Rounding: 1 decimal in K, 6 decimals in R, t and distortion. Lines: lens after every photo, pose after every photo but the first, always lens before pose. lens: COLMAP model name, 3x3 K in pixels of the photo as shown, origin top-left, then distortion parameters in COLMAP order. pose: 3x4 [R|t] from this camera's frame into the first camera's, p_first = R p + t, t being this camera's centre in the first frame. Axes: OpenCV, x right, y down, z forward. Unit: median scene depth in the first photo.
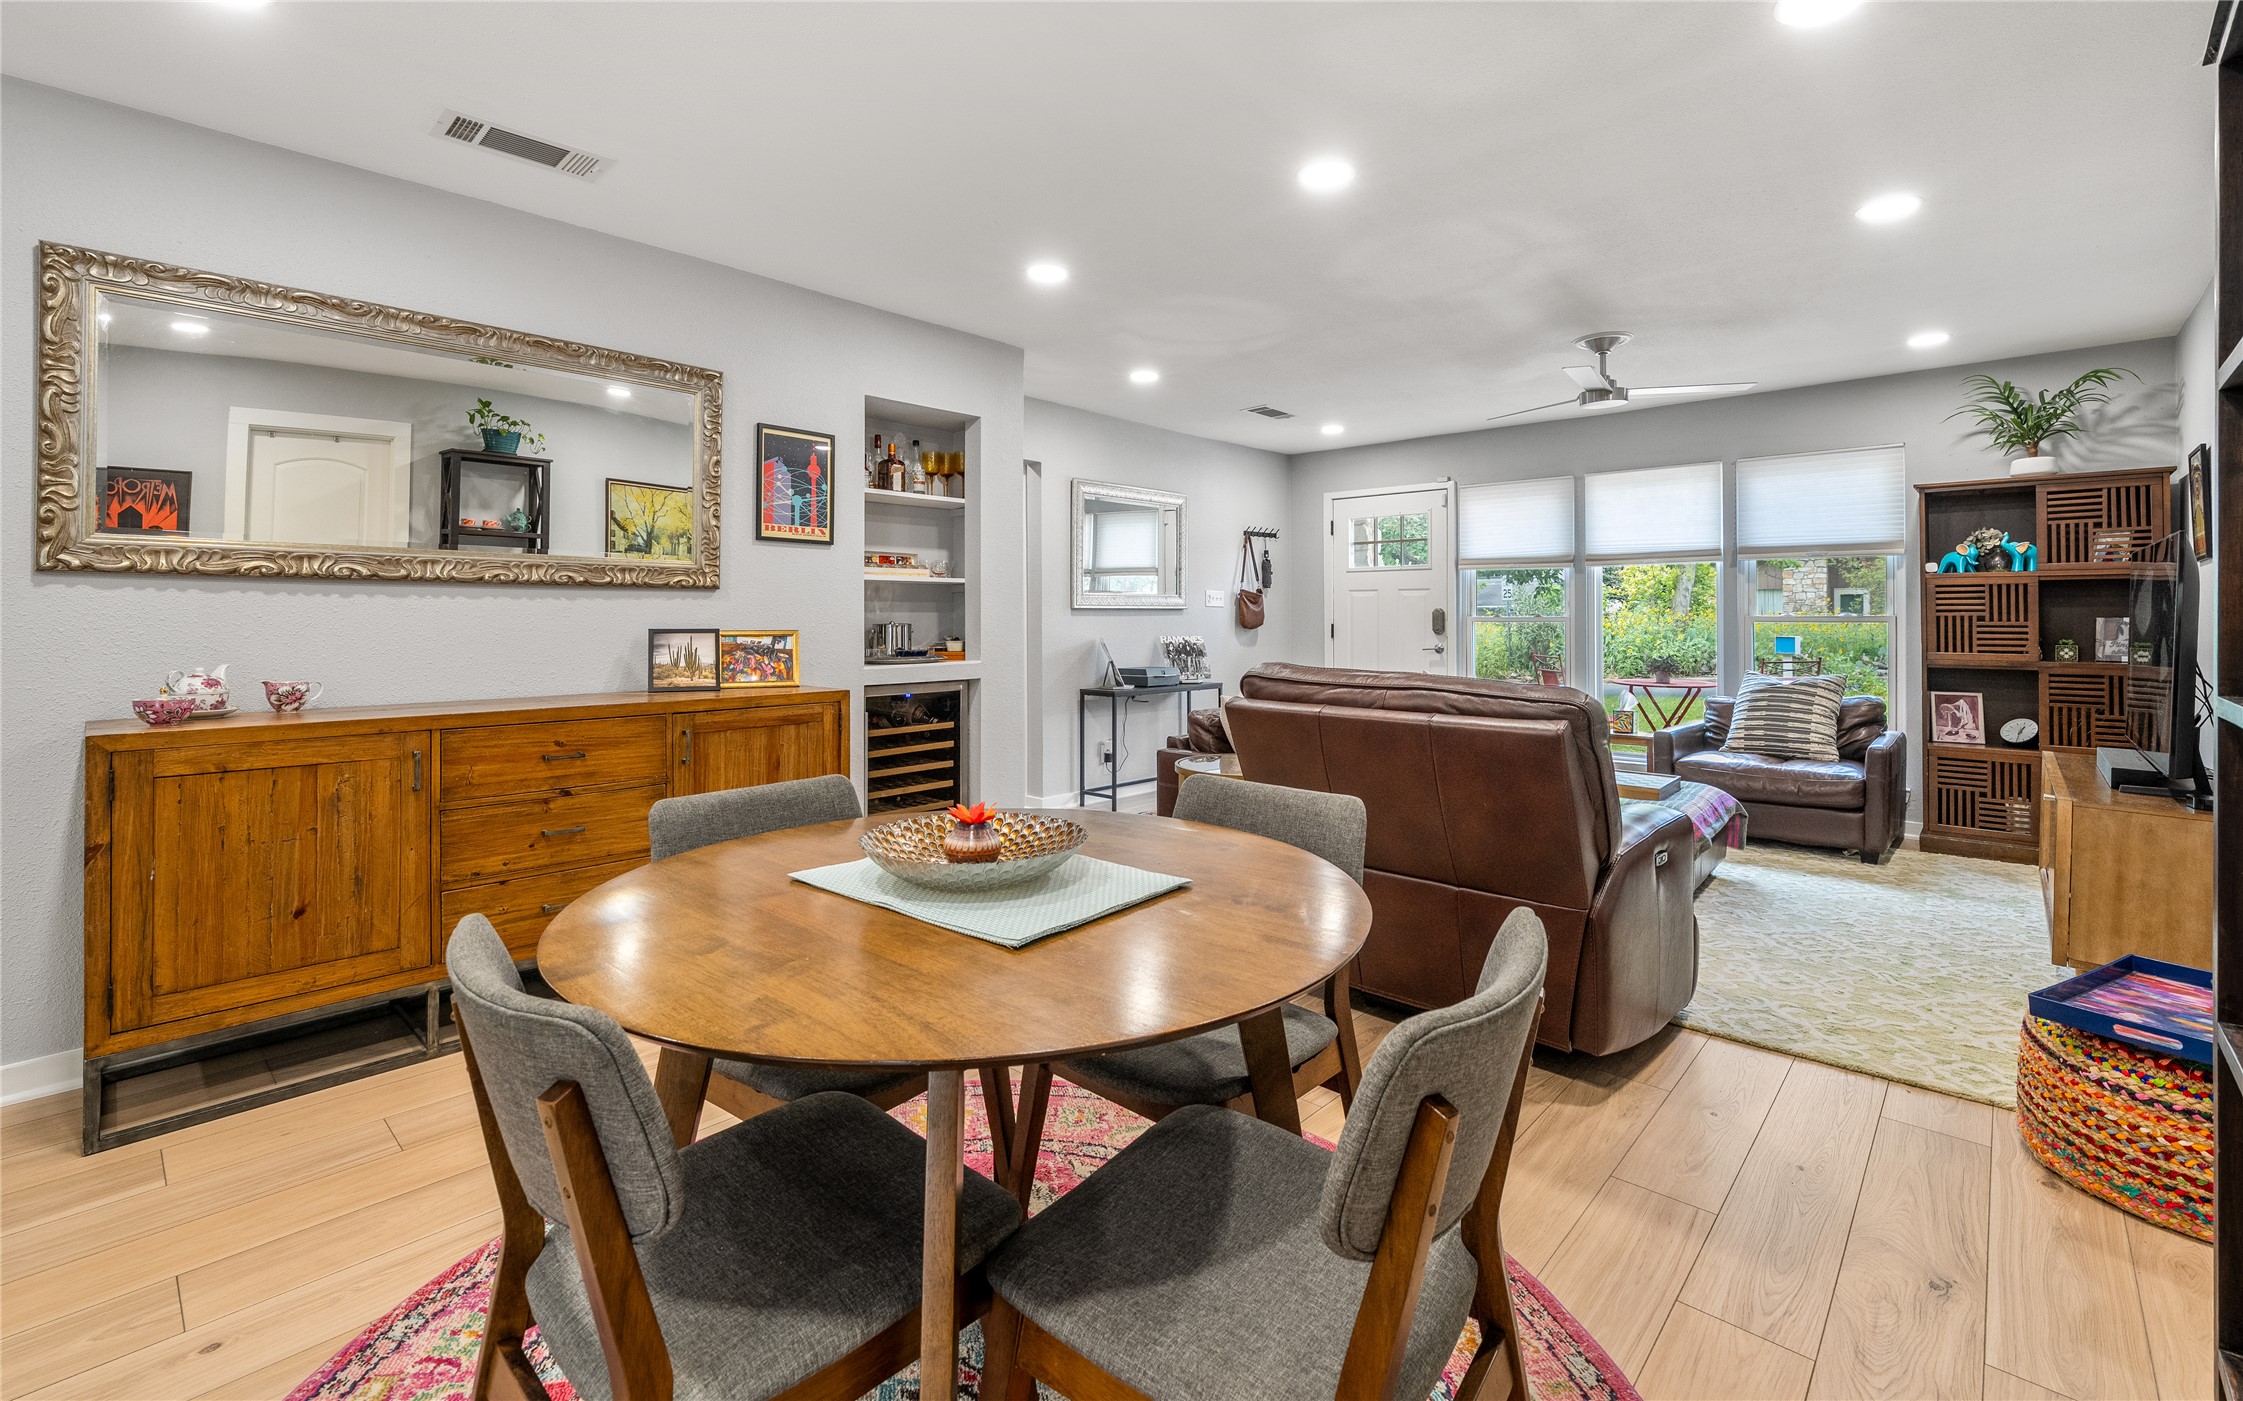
lens RADIAL K [[957.0, 0, 1131.7], [0, 957.0, 628.4], [0, 0, 1]] dist [-0.001145, -0.000038]
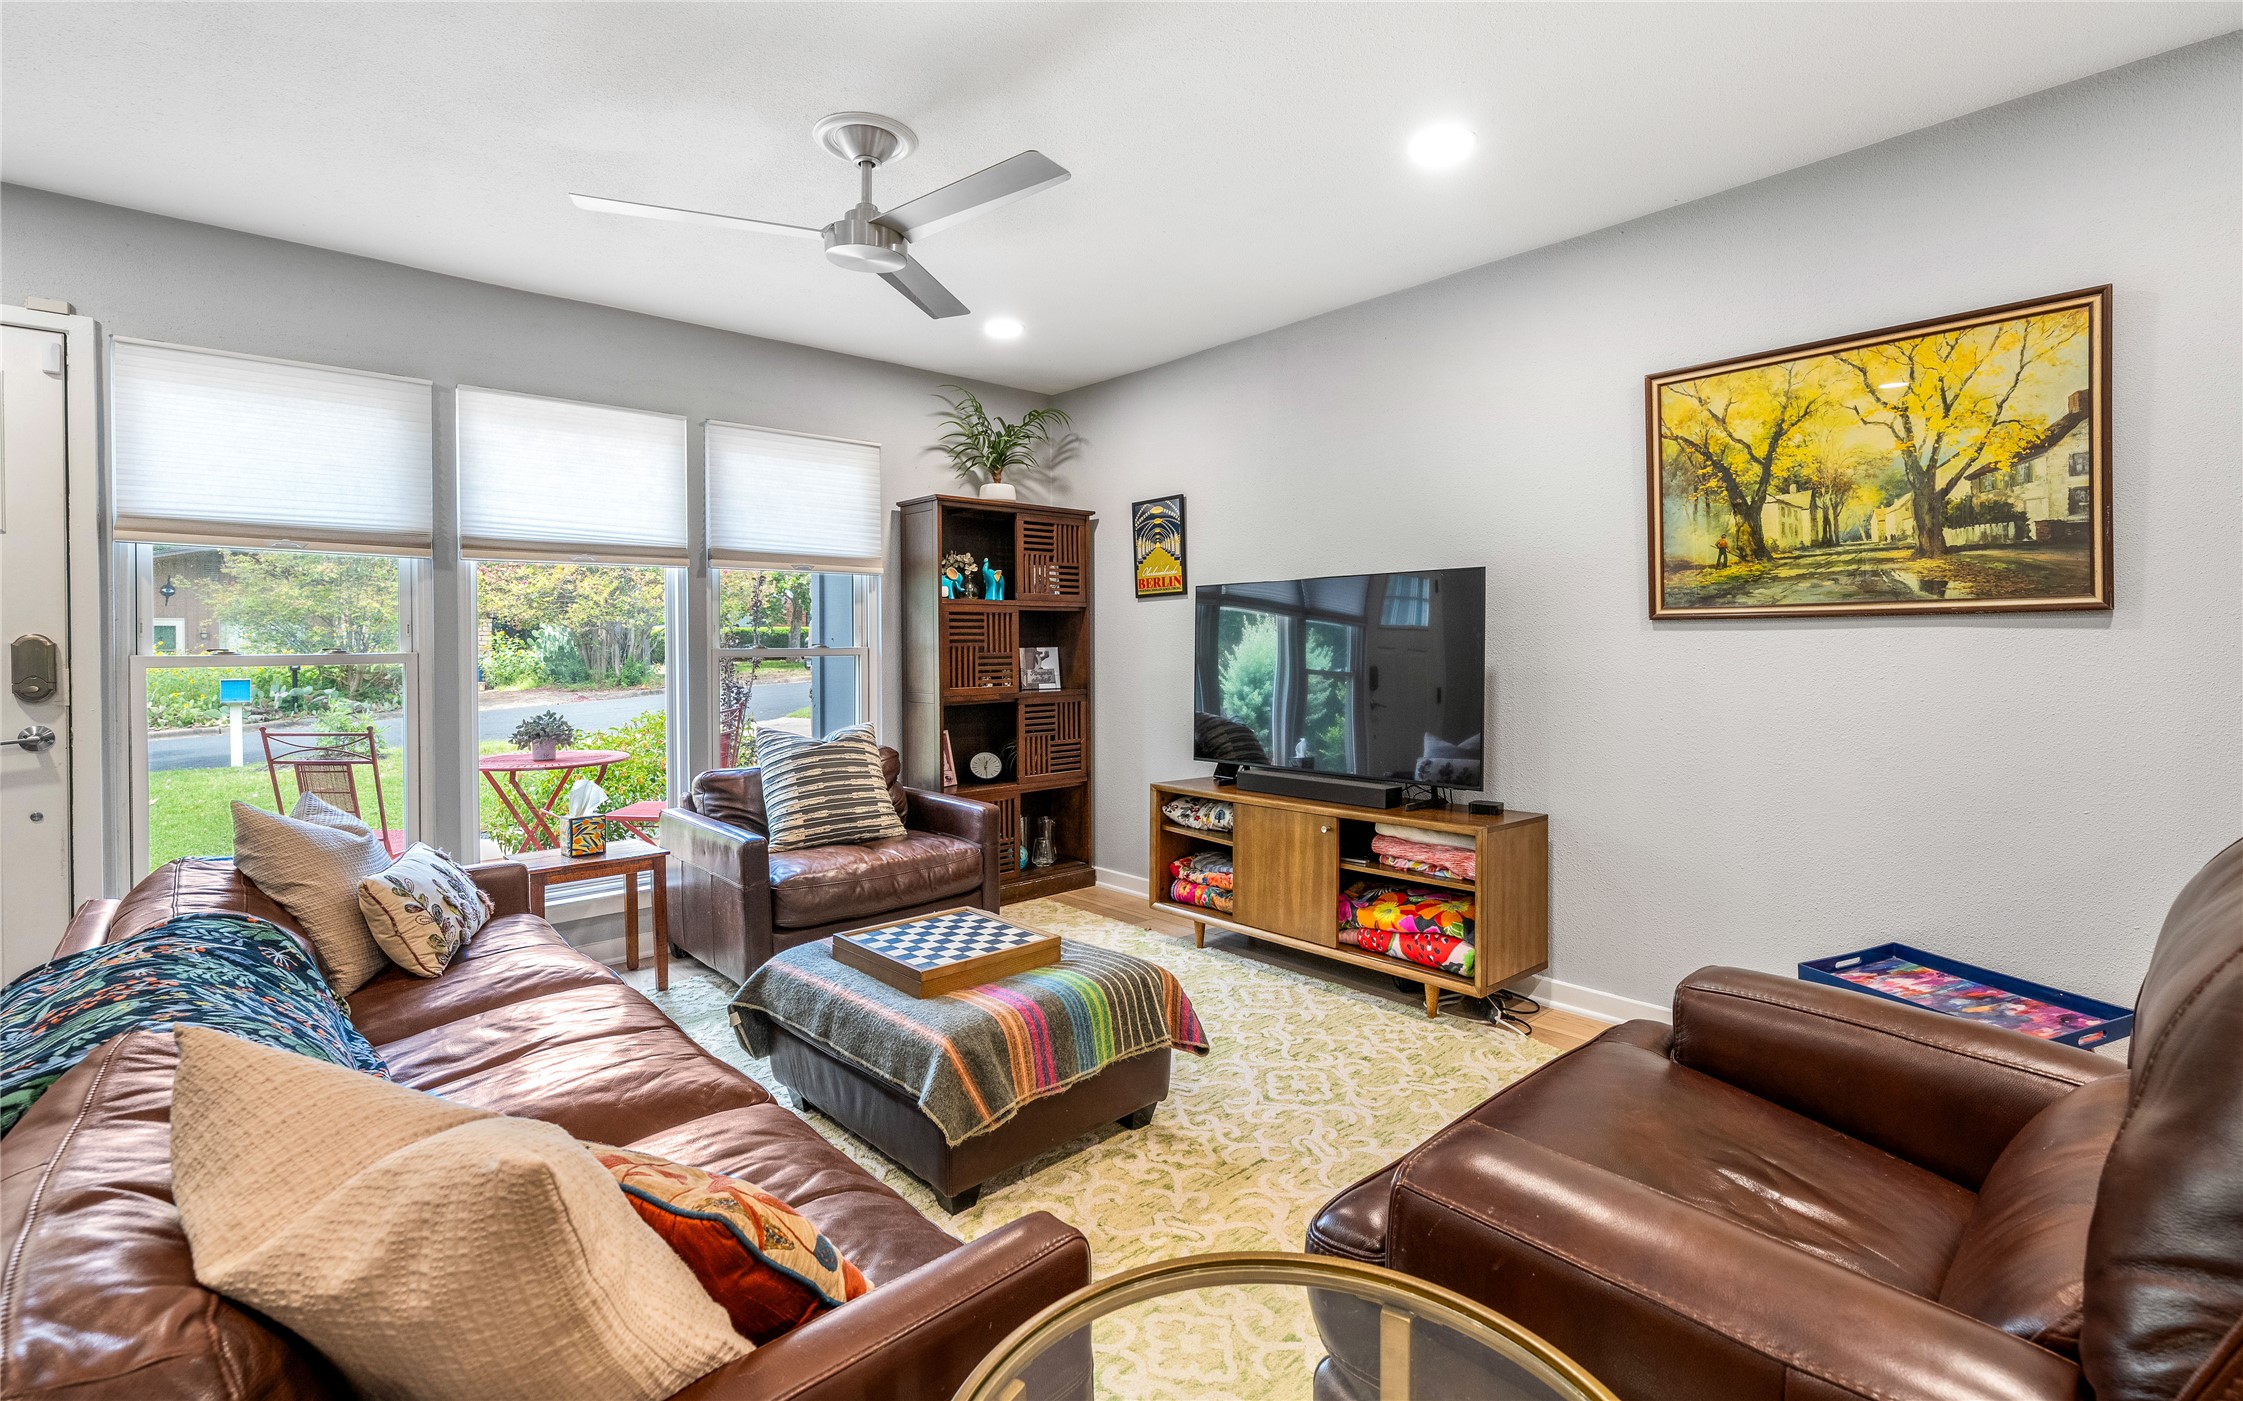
lens RADIAL K [[988.6, 0, 1113.3], [0, 988.6, 640.1], [0, 0, 1]] dist [-0.001453, -0.000323]
pose [[0.096748, -0.000860, 0.995309, -0.041410], [0.016892, 0.999857, -0.000778, -0.013417], [-0.995166, 0.016888, 0.096748, 0.635342]]
